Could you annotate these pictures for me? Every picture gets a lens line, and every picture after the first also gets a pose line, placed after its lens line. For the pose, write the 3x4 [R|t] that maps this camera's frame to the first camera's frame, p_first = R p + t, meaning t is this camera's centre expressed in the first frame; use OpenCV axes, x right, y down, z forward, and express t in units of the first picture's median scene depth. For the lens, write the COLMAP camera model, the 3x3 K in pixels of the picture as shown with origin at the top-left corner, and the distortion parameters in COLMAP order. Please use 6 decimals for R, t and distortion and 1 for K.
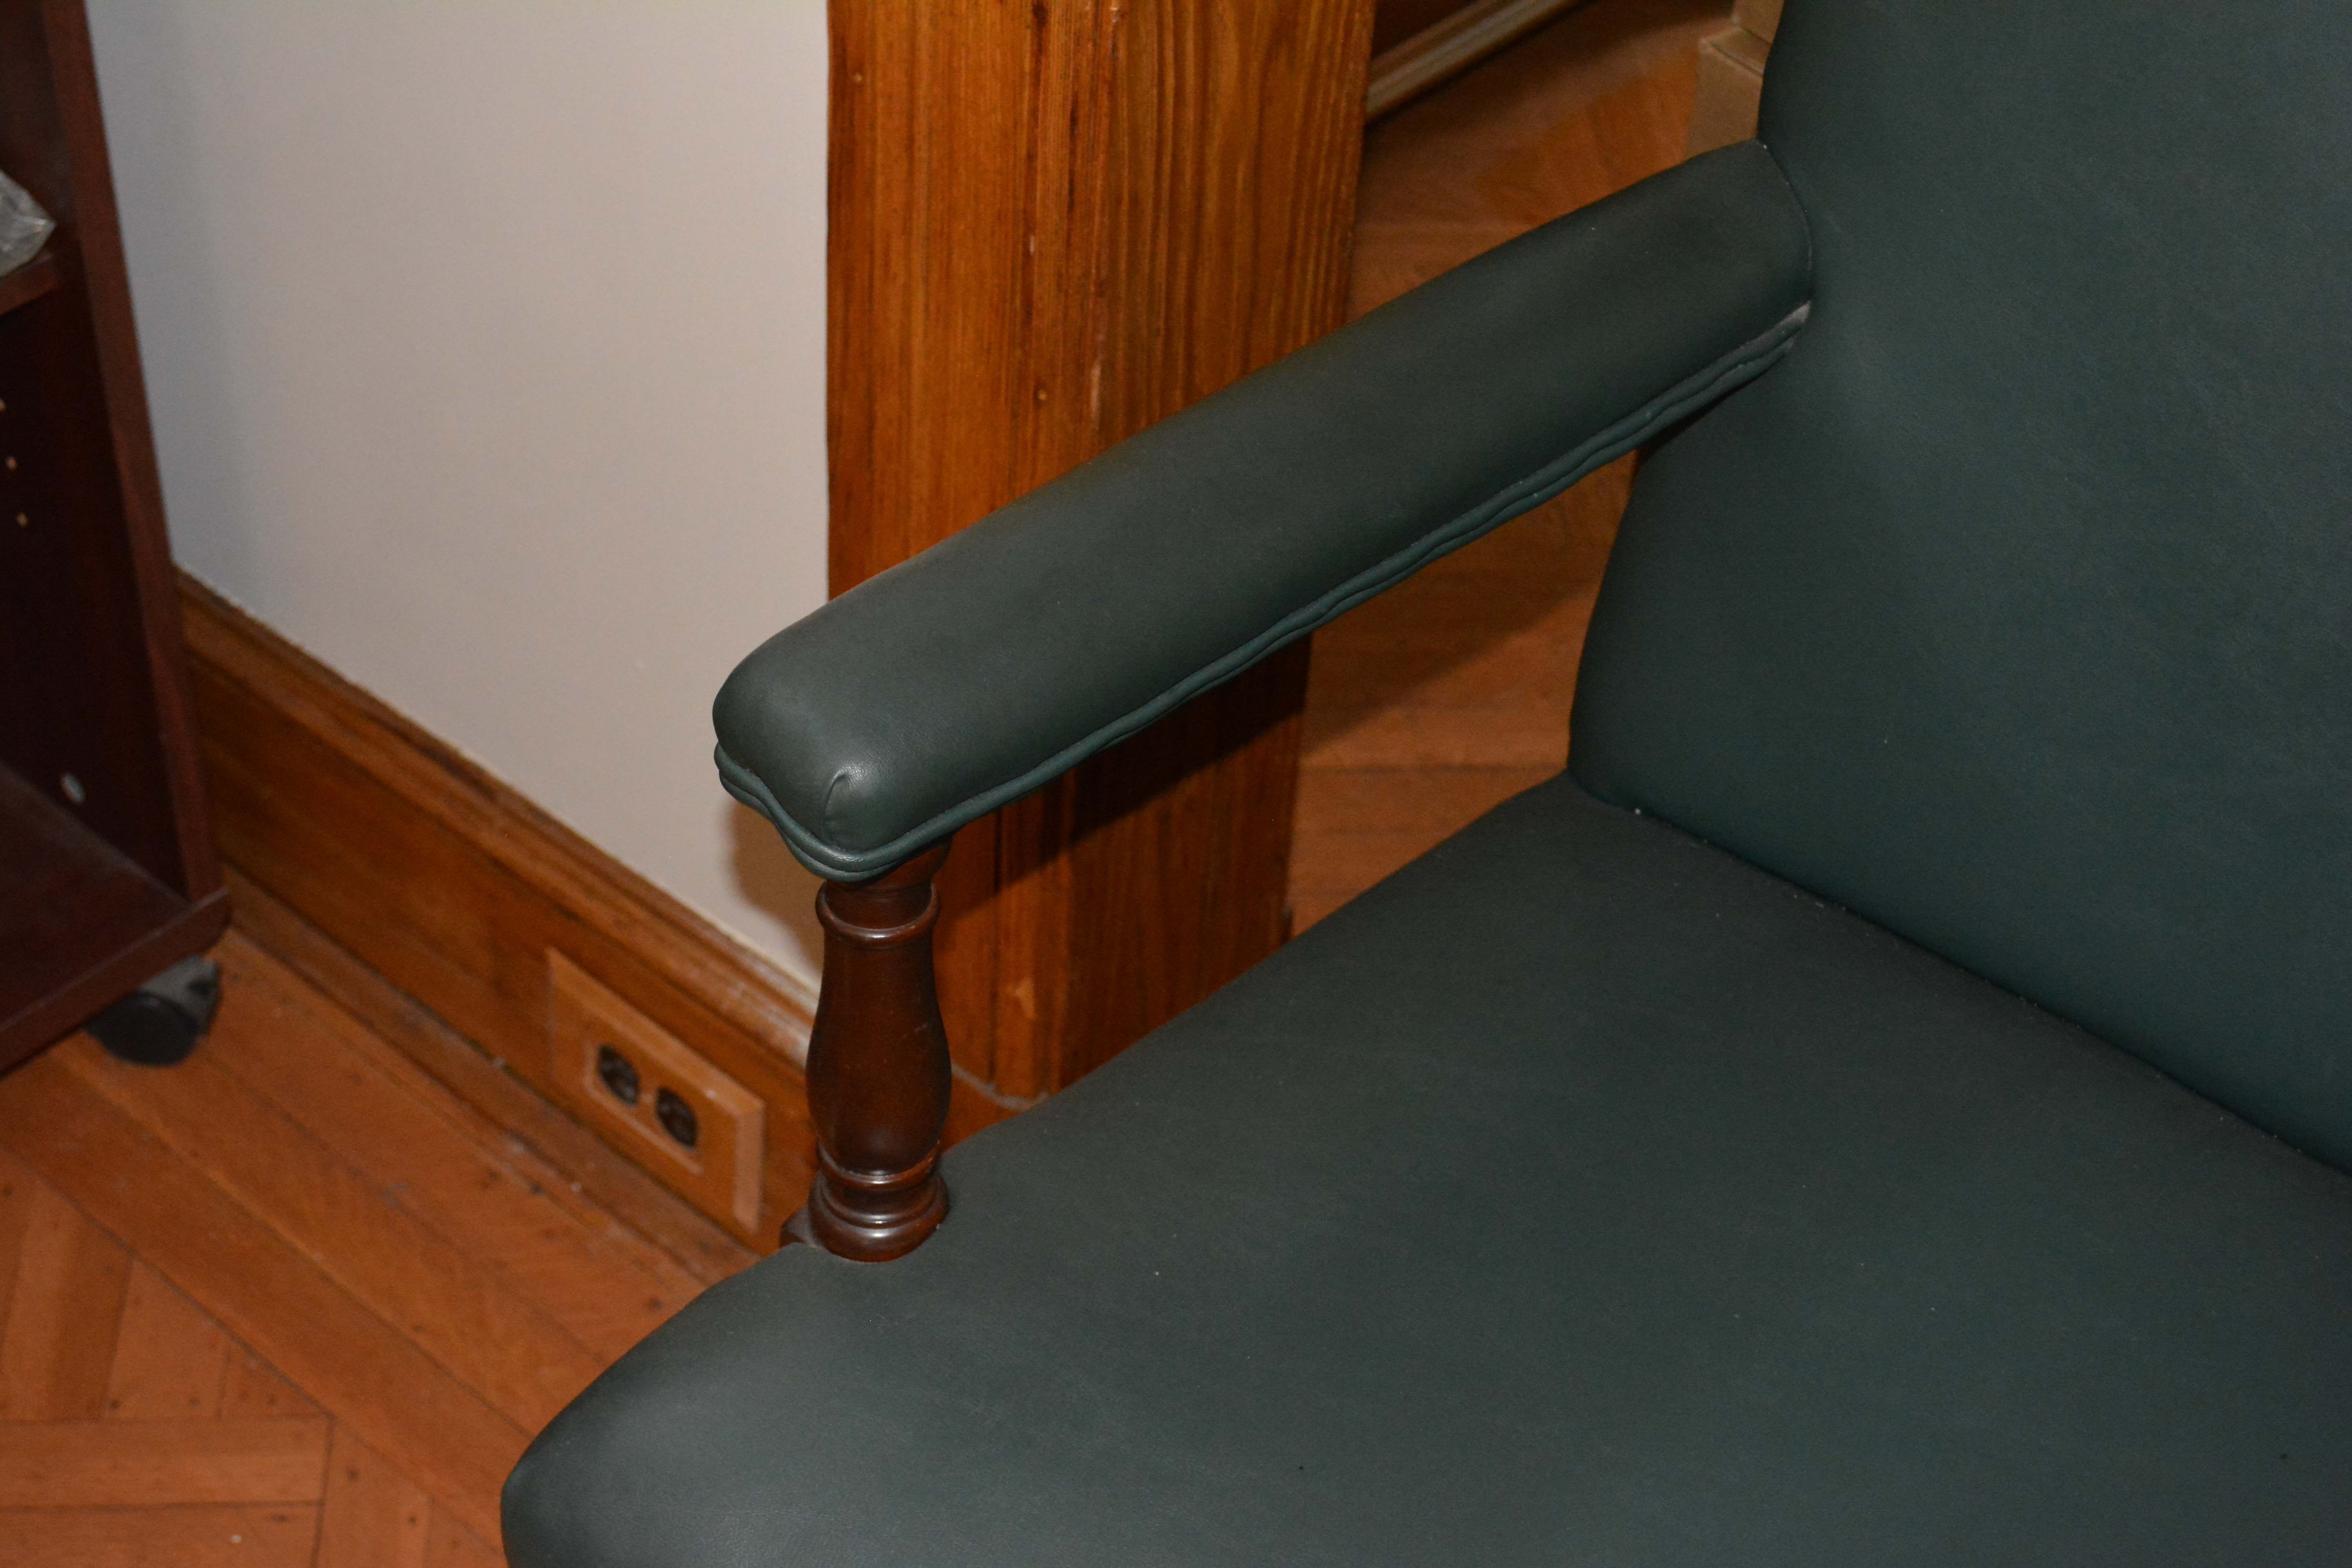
lens RADIAL K [[3531.6, 0, 1173.6], [0, 3531.6, 779.0], [0, 0, 1]] dist [-0.017204, 0.000000]
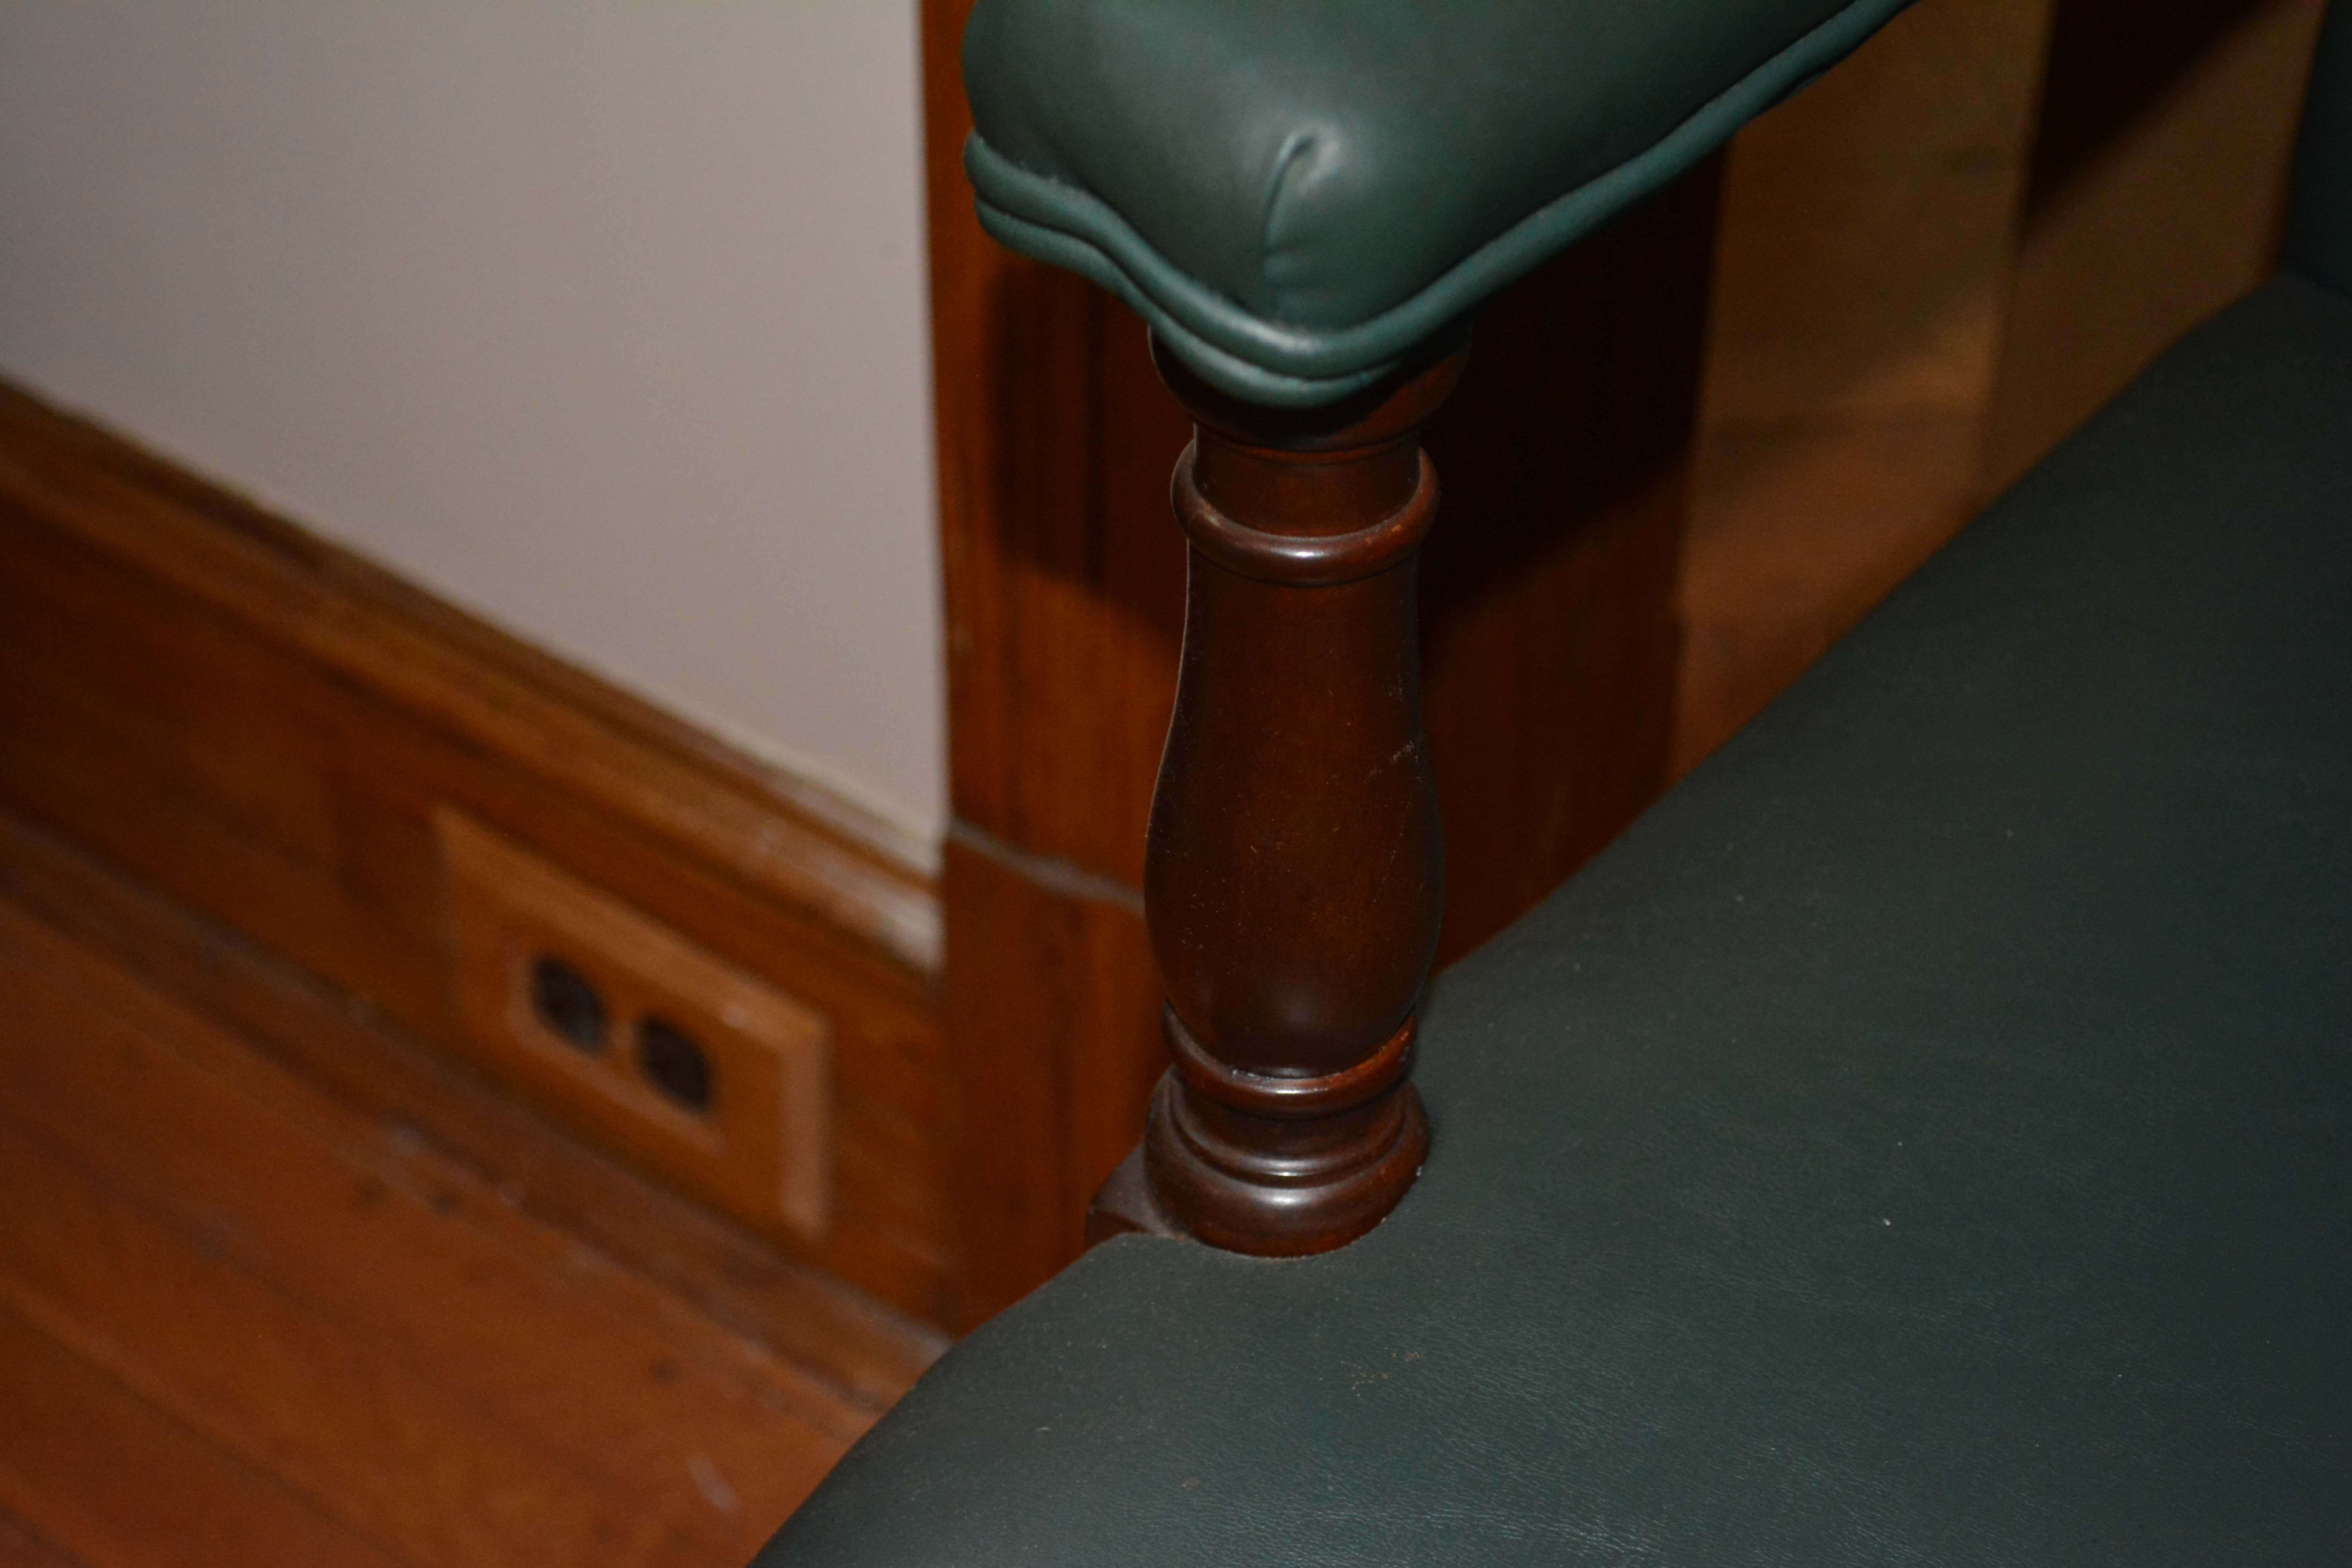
lens RADIAL K [[4373.6, 0, 1175.8], [0, 4373.6, 784.7], [0, 0, 1]] dist [0.011039, 0.000000]
pose [[0.995485, -0.091344, 0.025803, -0.070098], [0.090482, 0.995357, 0.032822, 0.031495], [-0.028681, -0.030339, 0.999128, 0.247982]]
